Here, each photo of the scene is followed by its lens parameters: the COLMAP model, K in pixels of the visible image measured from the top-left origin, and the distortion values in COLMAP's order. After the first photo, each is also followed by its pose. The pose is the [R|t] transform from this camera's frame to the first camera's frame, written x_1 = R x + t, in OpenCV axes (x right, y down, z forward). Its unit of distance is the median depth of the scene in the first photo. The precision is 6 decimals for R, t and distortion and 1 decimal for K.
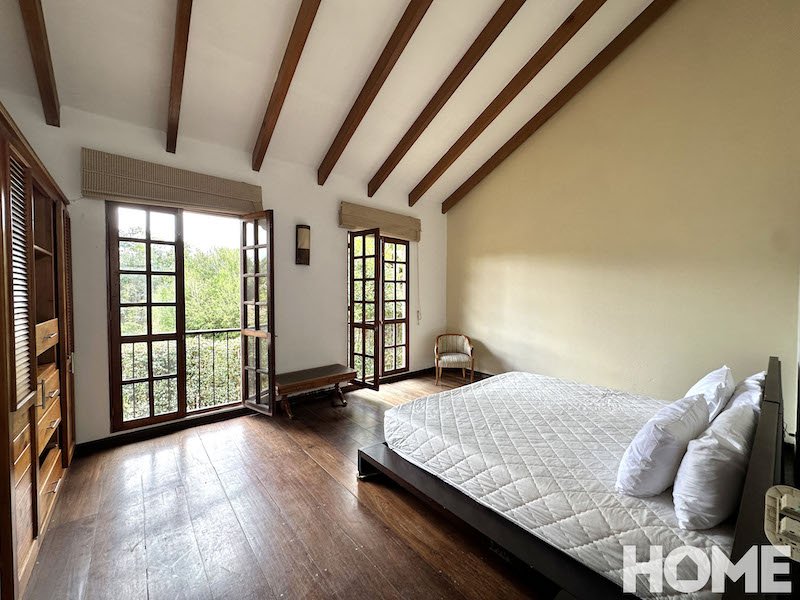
lens RADIAL K [[319.3, 0, 400.0], [0, 319.3, 300.0], [0, 0, 1]] dist [-0.000959, 0.000047]
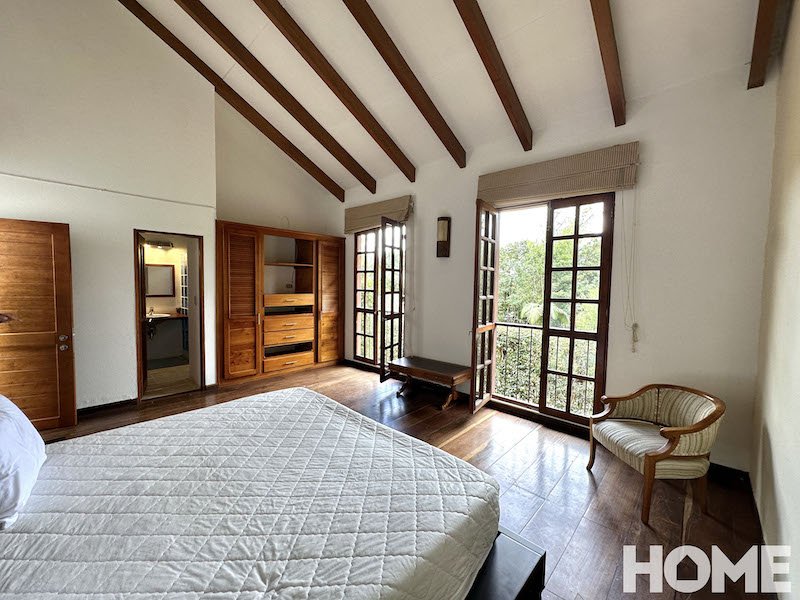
lens RADIAL K [[319.3, 0, 400.0], [0, 319.3, 300.0], [0, 0, 1]] dist [-0.000959, 0.000047]
pose [[0.108545, 0.050997, -0.992783, 0.678390], [-0.041188, 0.998056, 0.046764, -0.017190], [0.993238, 0.035815, 0.110435, 0.752366]]
